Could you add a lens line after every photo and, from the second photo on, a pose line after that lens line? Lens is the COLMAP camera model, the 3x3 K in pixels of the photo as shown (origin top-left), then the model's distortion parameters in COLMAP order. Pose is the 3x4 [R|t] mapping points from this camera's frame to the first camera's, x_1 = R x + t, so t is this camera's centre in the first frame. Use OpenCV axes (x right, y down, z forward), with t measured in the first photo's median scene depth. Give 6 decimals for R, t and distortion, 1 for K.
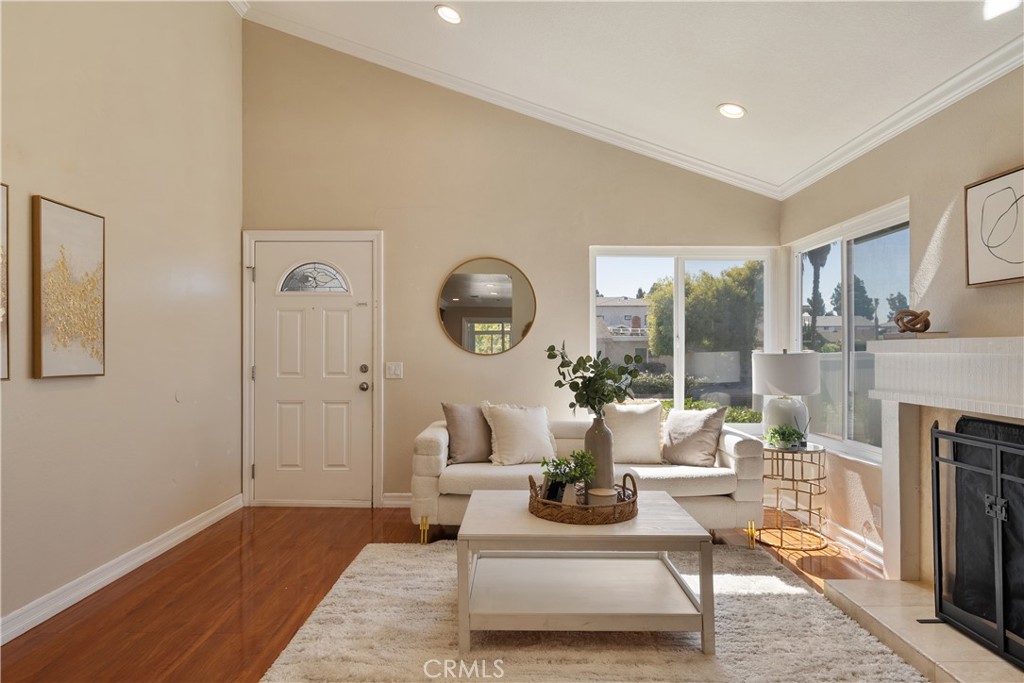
lens RADIAL K [[598.1, 0, 513.0], [0, 598.1, 343.8], [0, 0, 1]] dist [0.004380, 0.001514]
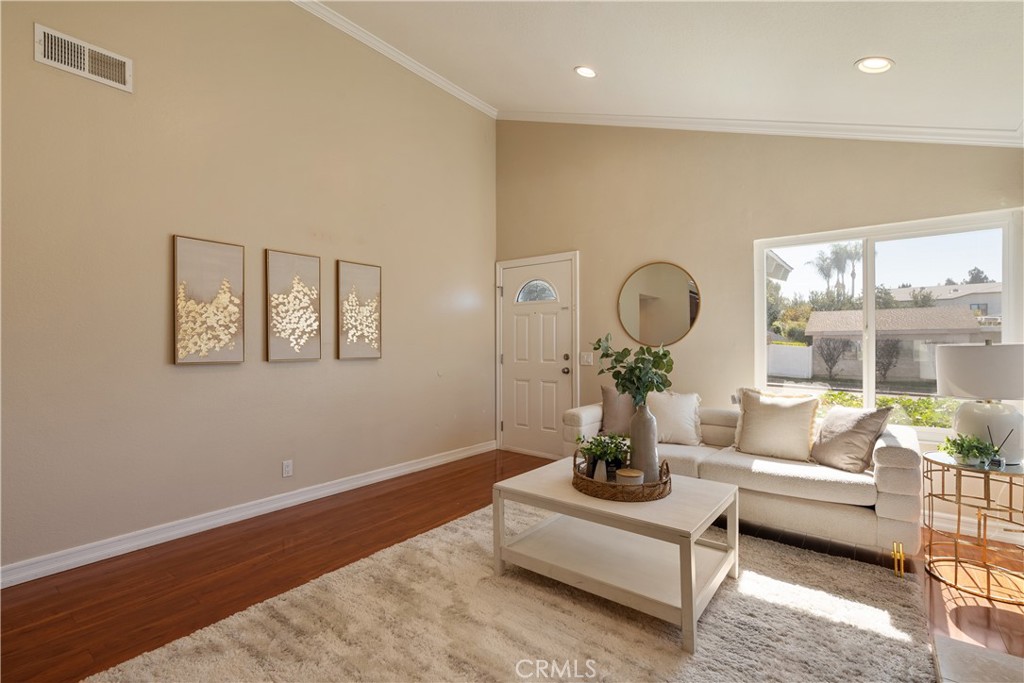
lens RADIAL K [[467.8, 0, 512.7], [0, 467.8, 341.4], [0, 0, 1]] dist [-0.001243, 0.000398]
pose [[0.788258, -0.005827, -0.615317, 0.365562], [0.010281, 0.999940, 0.003701, 0.002390], [0.615259, -0.009244, 0.788271, 0.142567]]
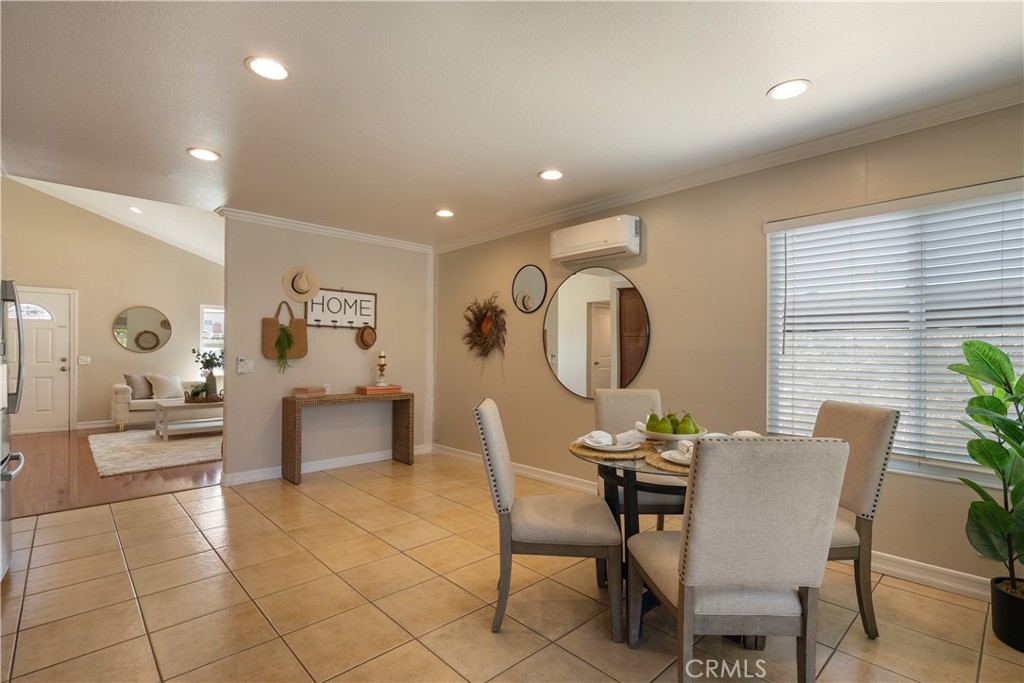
lens RADIAL K [[485.2, 0, 525.4], [0, 485.2, 345.9], [0, 0, 1]] dist [-0.011452, 0.001322]
pose [[0.715690, 0.009477, 0.698354, -0.332687], [-0.008245, 0.999953, -0.005121, -0.009876], [-0.698370, -0.002093, 0.715734, -1.454564]]
